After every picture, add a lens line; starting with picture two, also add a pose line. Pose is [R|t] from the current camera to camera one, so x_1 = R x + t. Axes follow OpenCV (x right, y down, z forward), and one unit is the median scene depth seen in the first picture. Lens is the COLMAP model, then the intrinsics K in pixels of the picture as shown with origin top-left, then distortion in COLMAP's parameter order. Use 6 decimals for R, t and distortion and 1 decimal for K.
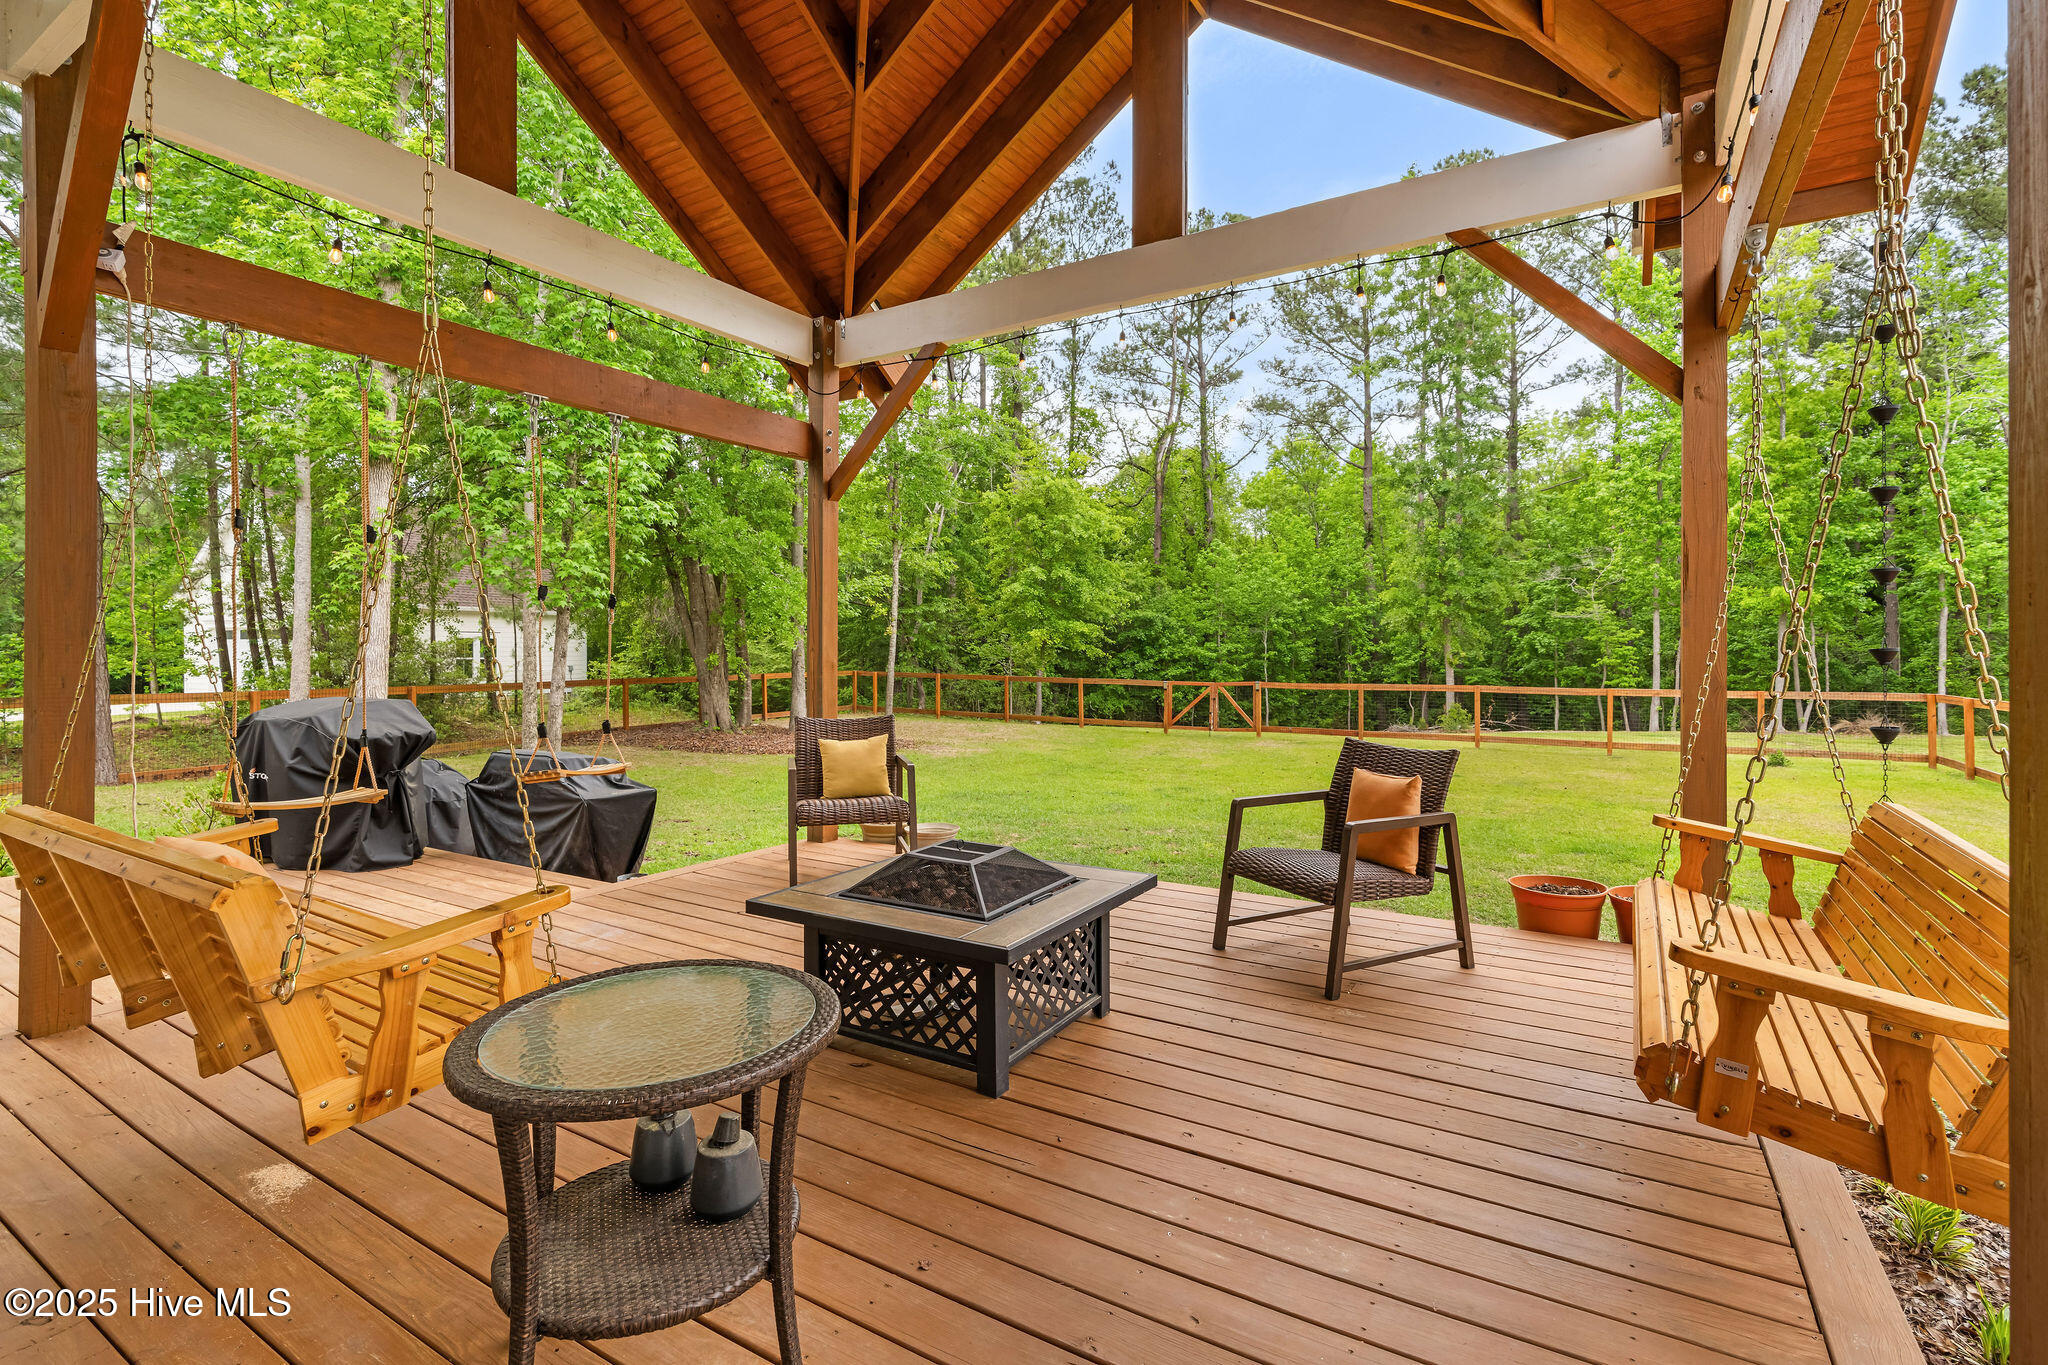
lens RADIAL K [[938.8, 0, 1033.6], [0, 938.8, 654.6], [0, 0, 1]] dist [-0.005015, -0.000053]
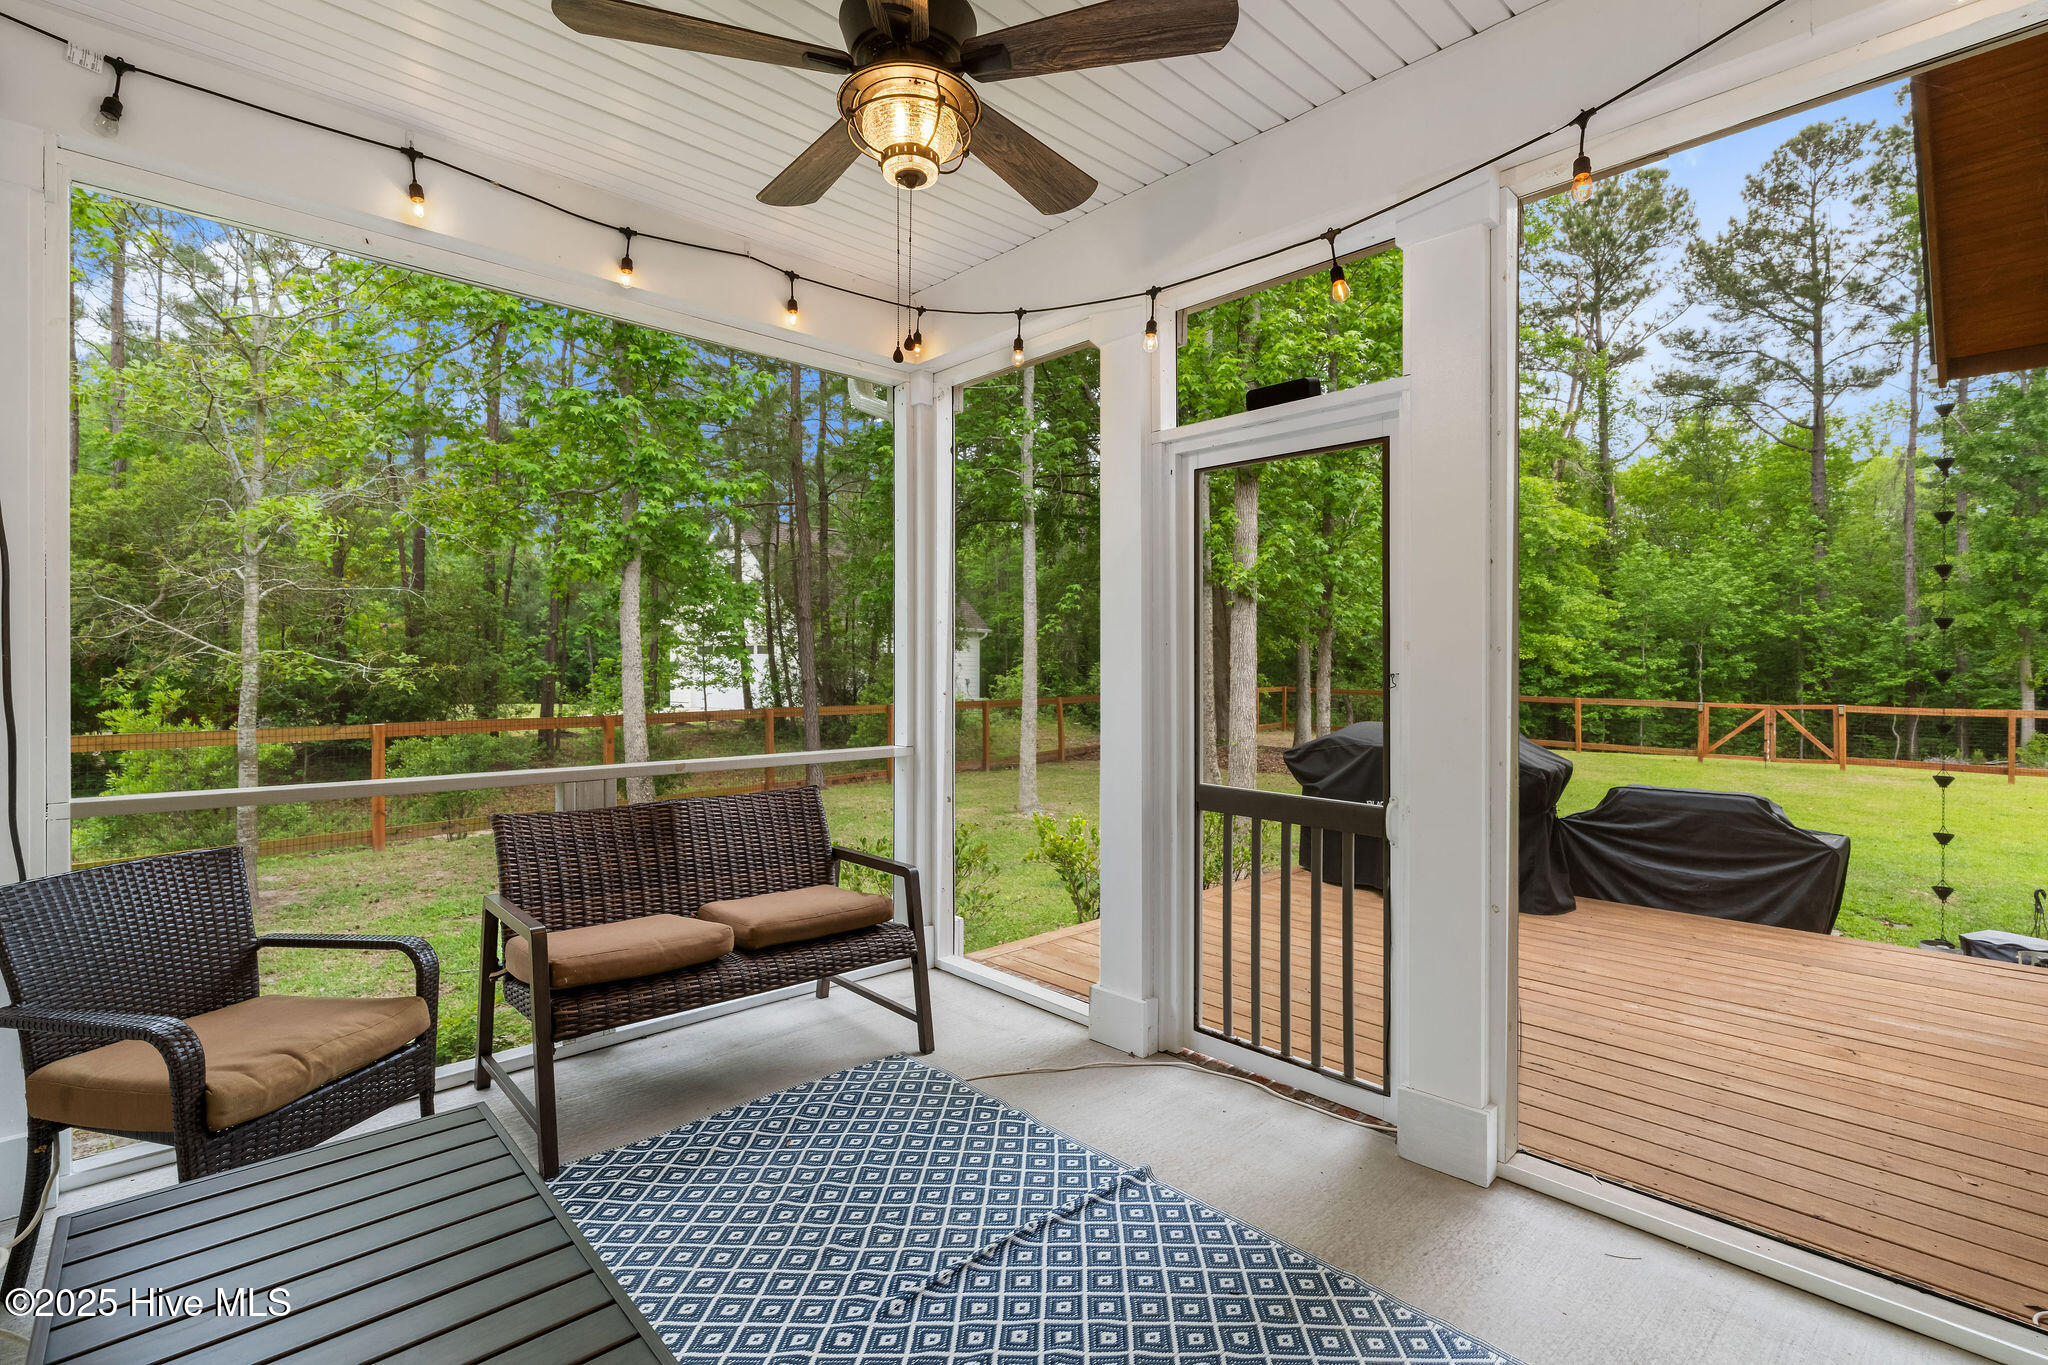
lens RADIAL K [[944.2, 0, 1028.0], [0, 944.2, 670.5], [0, 0, 1]] dist [-0.003698, 0.001236]
pose [[0.965479, 0.003948, -0.260450, -0.129095], [-0.003150, 0.999989, 0.003482, -0.001344], [0.260461, -0.002541, 0.965481, -0.005174]]
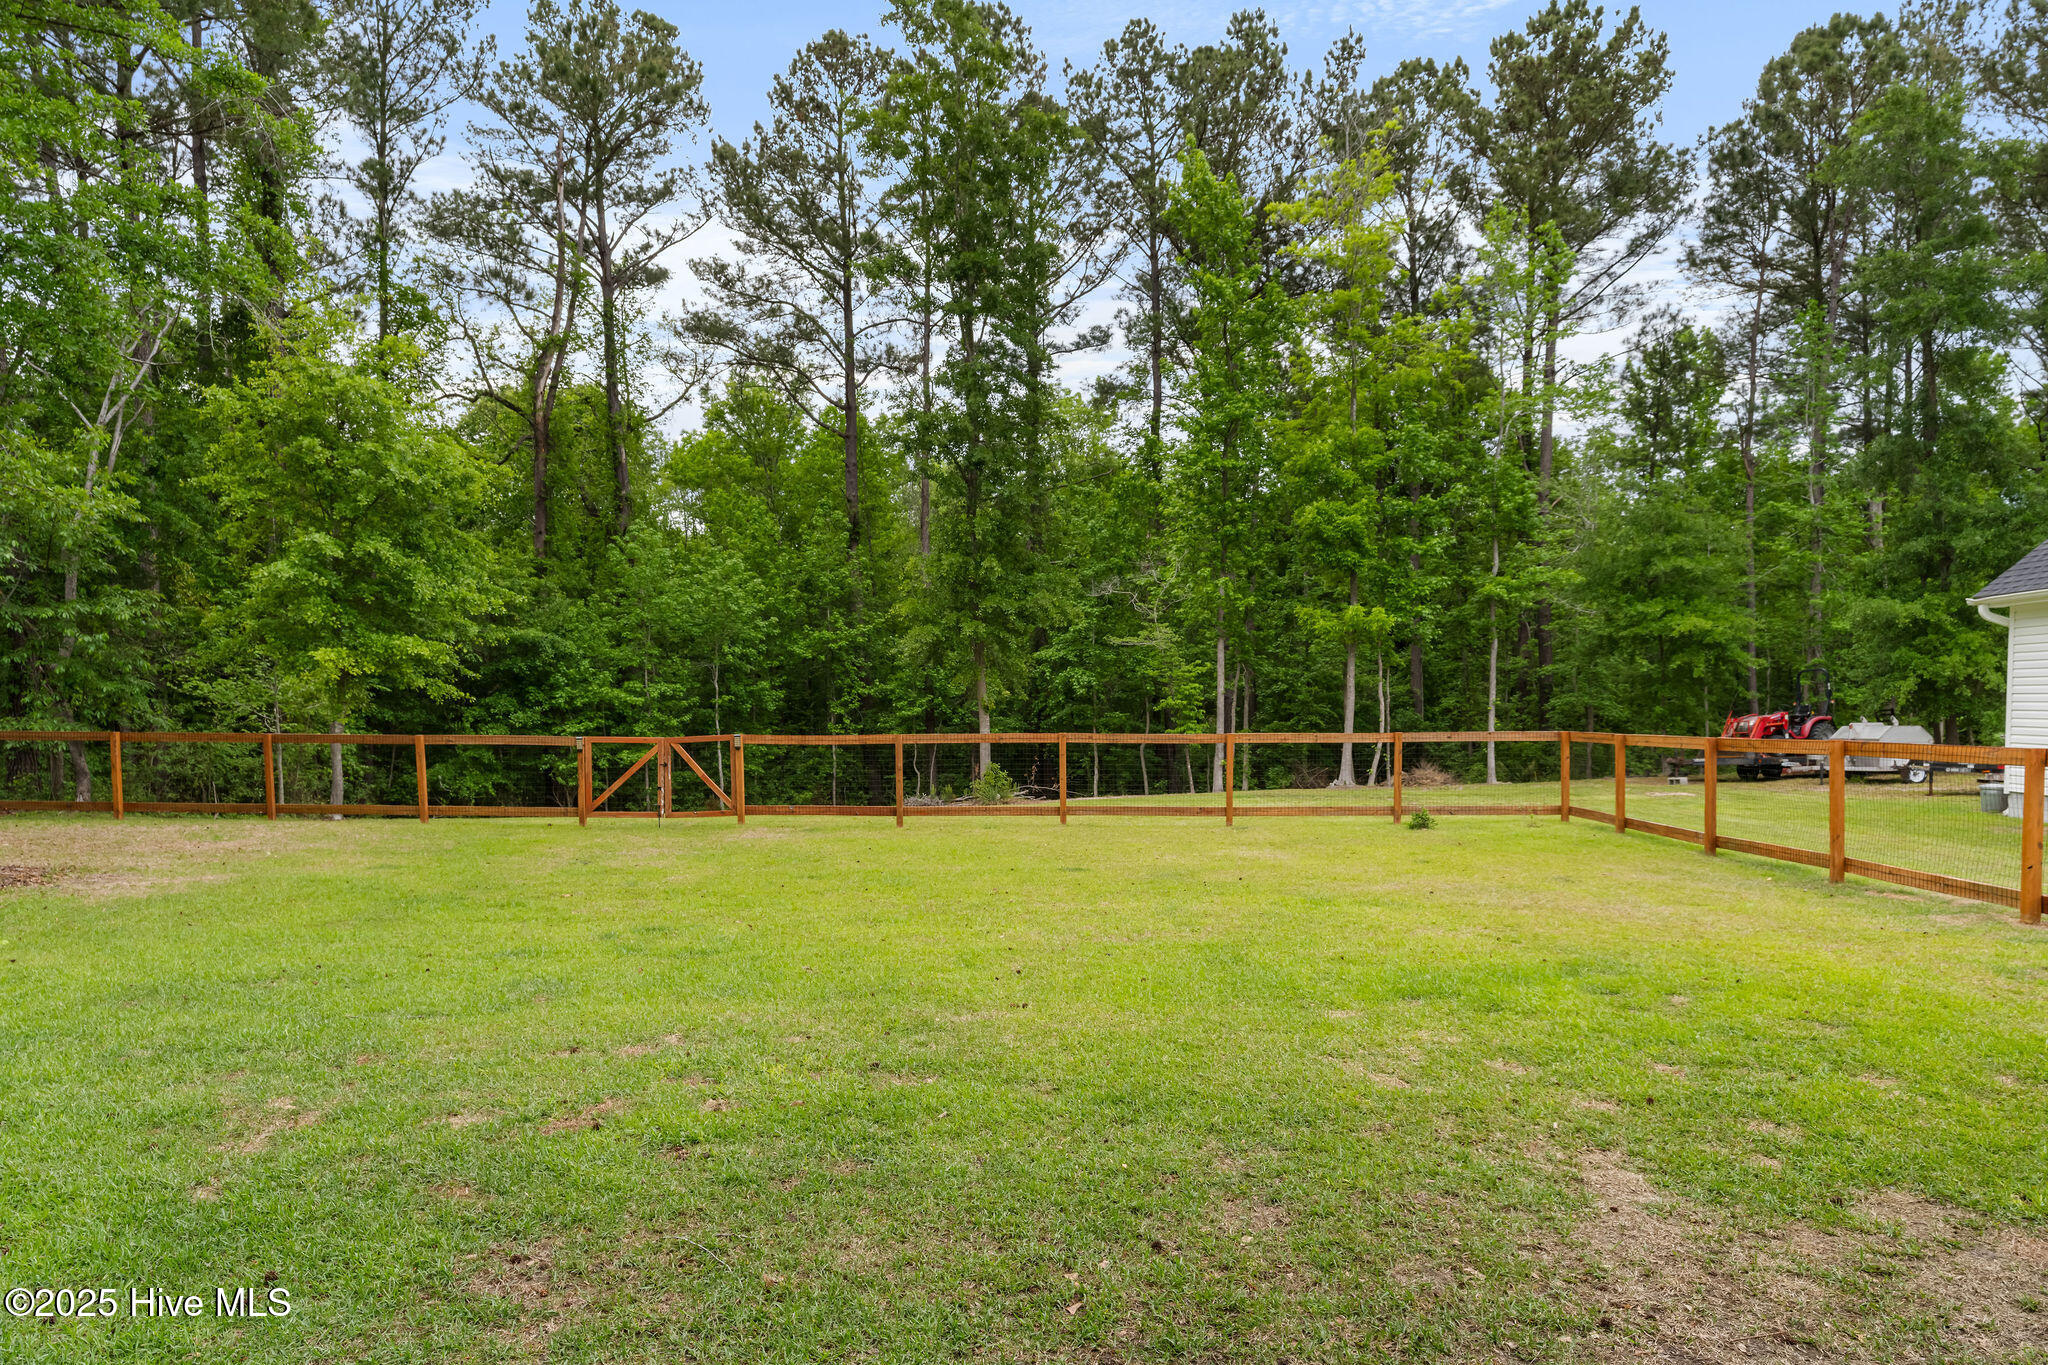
lens RADIAL K [[1291.8, 0, 1022.7], [0, 1291.8, 777.5], [0, 0, 1]] dist [-0.001986, -0.003247]
pose [[0.879552, -0.033220, 0.474642, 0.000026], [0.007917, 0.998443, 0.055209, 0.006204], [-0.475737, -0.044801, 0.878446, 0.086348]]
